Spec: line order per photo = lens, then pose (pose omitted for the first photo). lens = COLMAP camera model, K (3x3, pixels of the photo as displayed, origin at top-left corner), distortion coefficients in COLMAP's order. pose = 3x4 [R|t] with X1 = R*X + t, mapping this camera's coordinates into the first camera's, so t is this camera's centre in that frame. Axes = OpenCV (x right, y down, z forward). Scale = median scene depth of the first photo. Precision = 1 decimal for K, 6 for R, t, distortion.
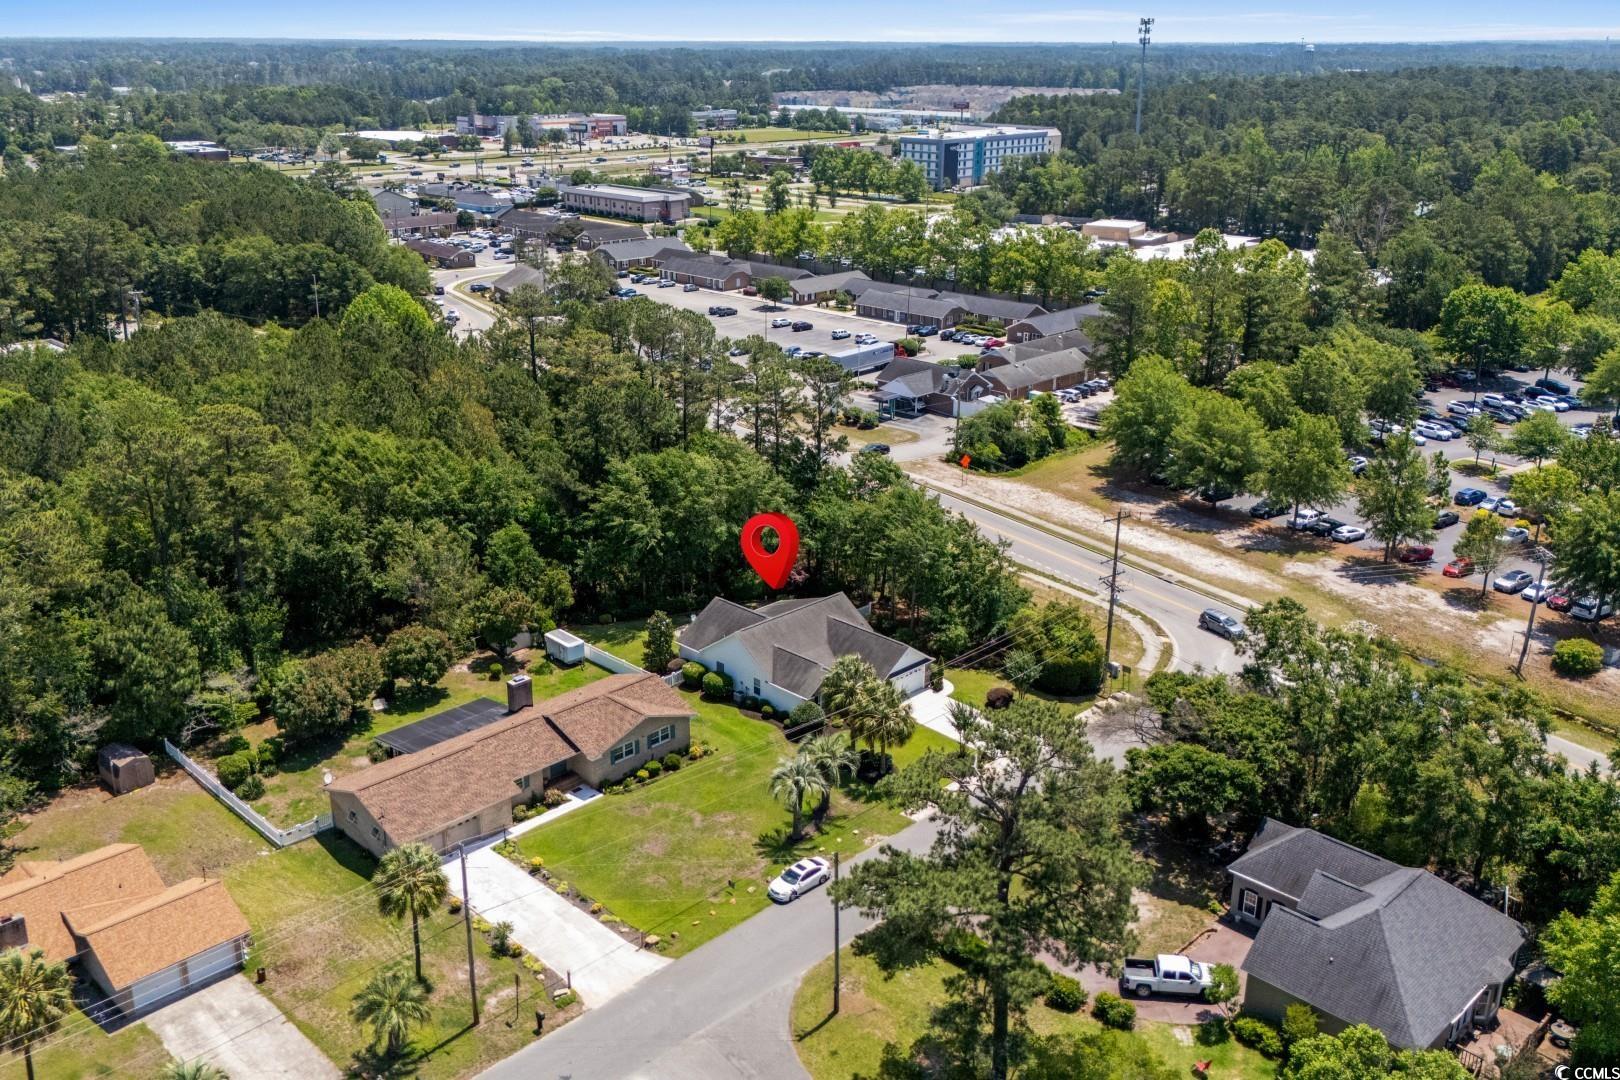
lens RADIAL K [[1416.9, 0, 810.0], [0, 1416.9, 540.0], [0, 0, 1]] dist [0.146414, -0.294322]
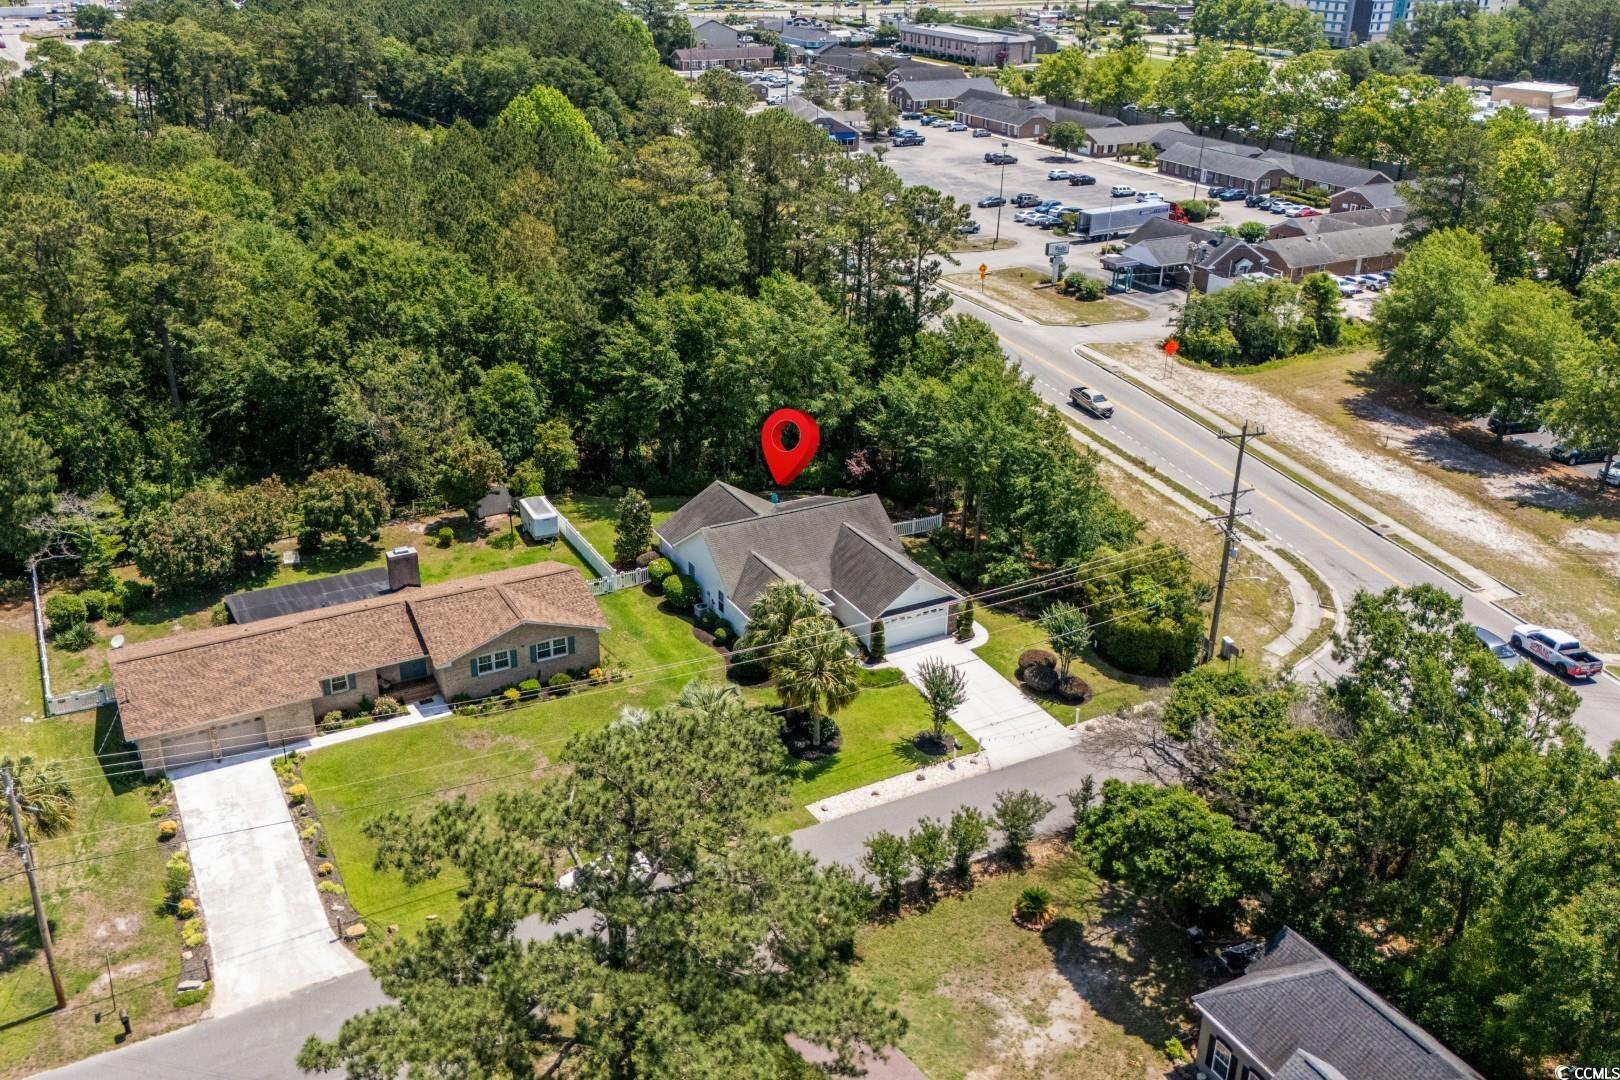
lens RADIAL K [[1419.8, 0, 810.0], [0, 1419.8, 540.0], [0, 0, 1]] dist [0.039327, -0.007360]
pose [[0.956965, 0.131024, -0.258942, 0.144535], [-0.108290, 0.989051, 0.100253, -0.008317], [0.269242, -0.067897, 0.960676, 0.199619]]
